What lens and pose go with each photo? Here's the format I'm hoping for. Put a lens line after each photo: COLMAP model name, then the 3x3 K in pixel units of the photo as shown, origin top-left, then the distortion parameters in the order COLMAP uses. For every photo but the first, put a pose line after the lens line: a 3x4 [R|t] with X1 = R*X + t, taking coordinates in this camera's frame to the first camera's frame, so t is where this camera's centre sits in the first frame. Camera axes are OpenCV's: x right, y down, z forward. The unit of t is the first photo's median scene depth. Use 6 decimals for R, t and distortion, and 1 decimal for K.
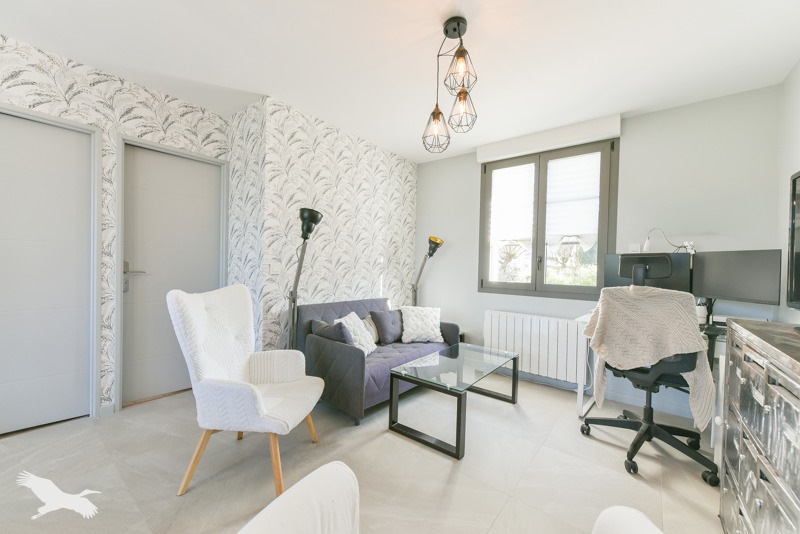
lens RADIAL K [[313.0, 0, 401.7], [0, 313.0, 268.0], [0, 0, 1]] dist [-0.001185, 0.000839]
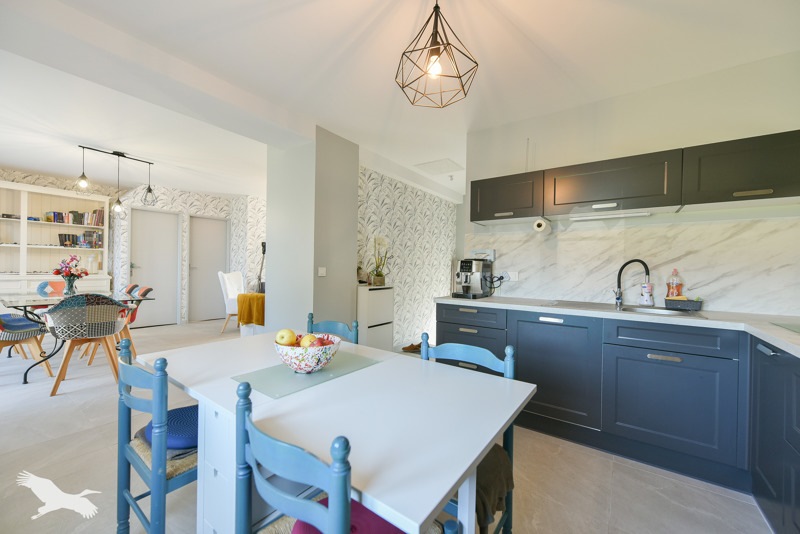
lens RADIAL K [[313.0, 0, 402.6], [0, 313.0, 266.6], [0, 0, 1]] dist [-0.001185, 0.000839]
pose [[0.998506, -0.005332, 0.054385, 0.629378], [0.005951, 0.999919, -0.011230, 0.039009], [-0.054320, 0.011537, 0.998457, -1.478113]]
